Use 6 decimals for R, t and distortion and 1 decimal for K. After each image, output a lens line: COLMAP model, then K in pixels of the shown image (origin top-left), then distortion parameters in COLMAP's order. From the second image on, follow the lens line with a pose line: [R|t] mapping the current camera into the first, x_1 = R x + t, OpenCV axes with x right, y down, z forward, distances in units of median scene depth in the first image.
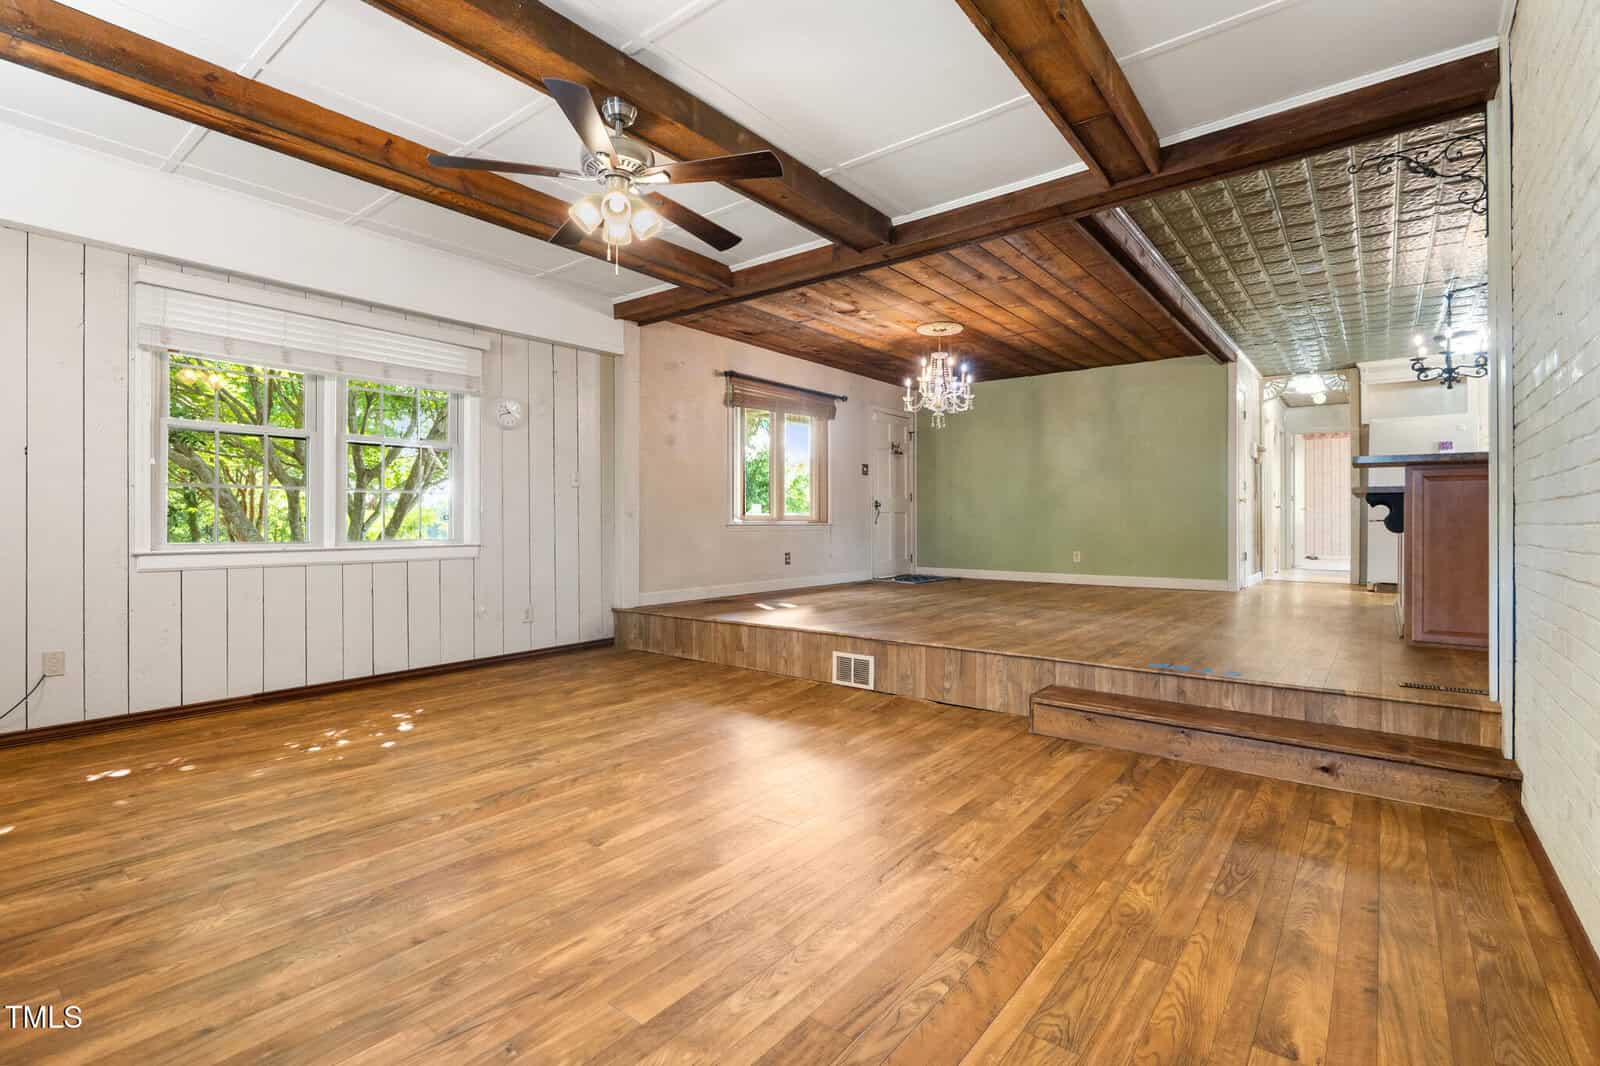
lens RADIAL K [[733.4, 0, 798.5], [0, 733.4, 518.8], [0, 0, 1]] dist [0.001573, -0.002614]
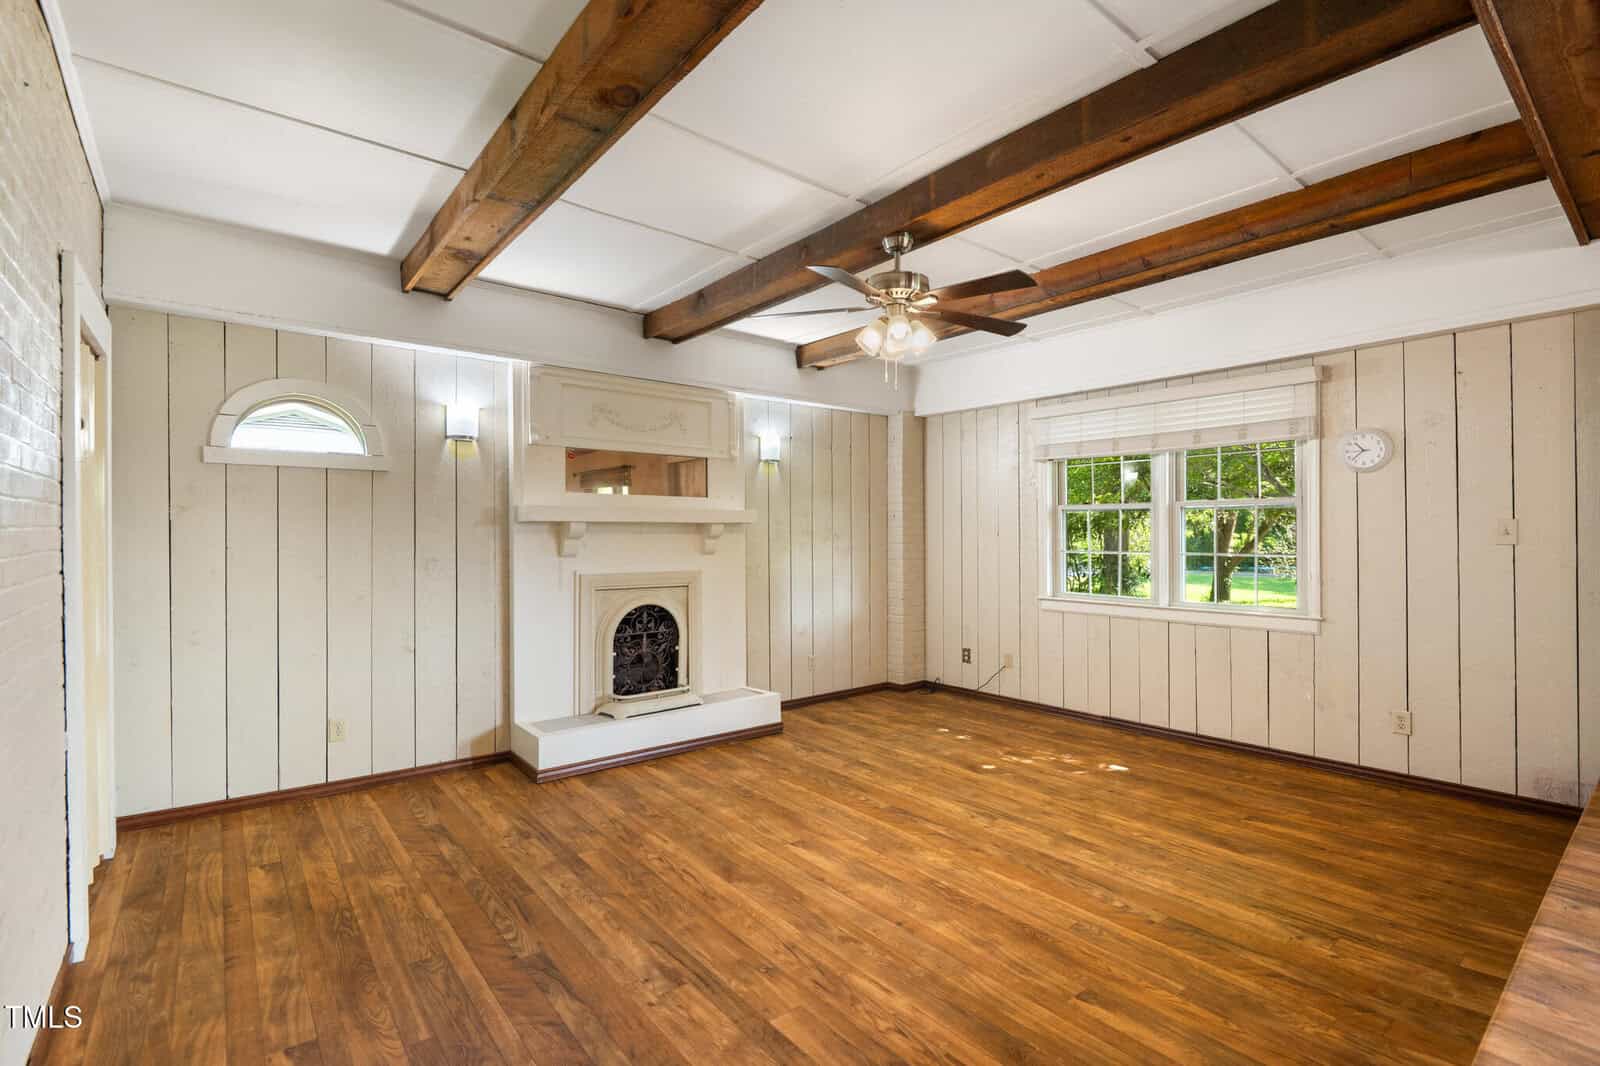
lens RADIAL K [[733.4, 0, 799.2], [0, 733.4, 538.6], [0, 0, 1]] dist [0.001573, -0.002614]
pose [[-0.224910, 0.005456, -0.974364, 0.811429], [0.005046, 0.999977, 0.004435, -0.101036], [0.974366, -0.003919, -0.224933, 1.017617]]
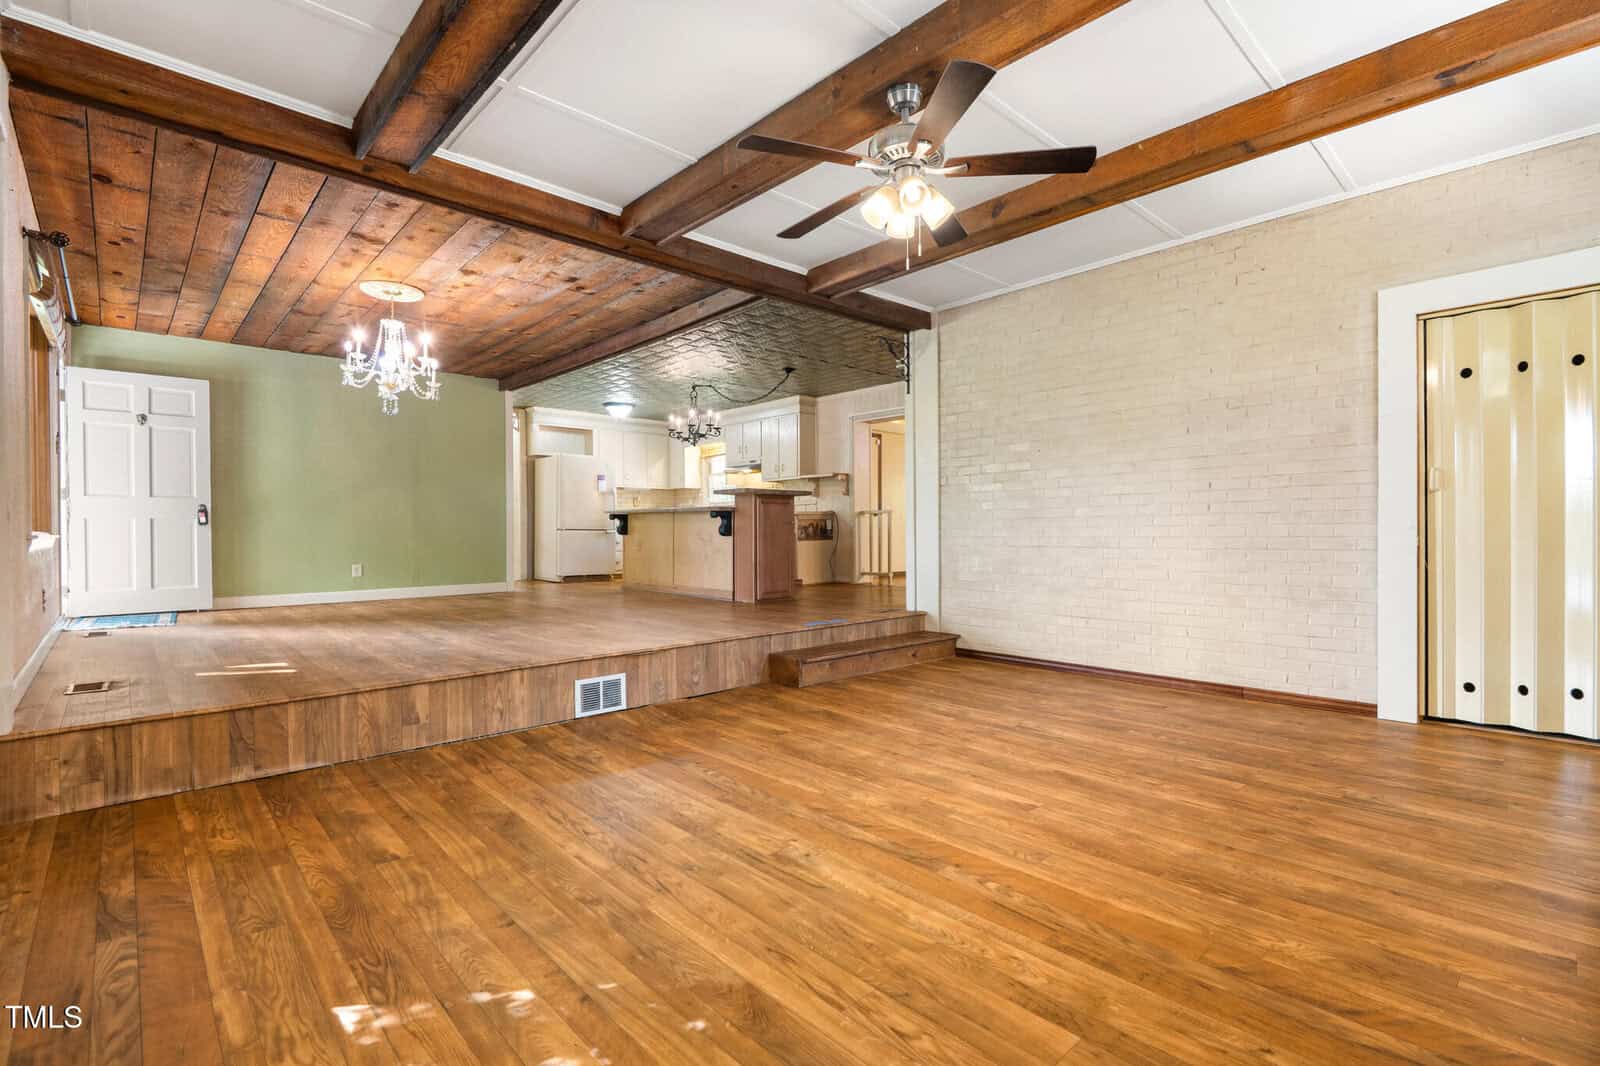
lens RADIAL K [[733.4, 0, 797.2], [0, 733.4, 535.2], [0, 0, 1]] dist [0.001573, -0.002614]
pose [[0.153357, -0.008497, 0.988134, -1.125203], [0.002238, 0.999963, 0.008251, 0.007670], [-0.988168, 0.000946, 0.153370, 0.916253]]
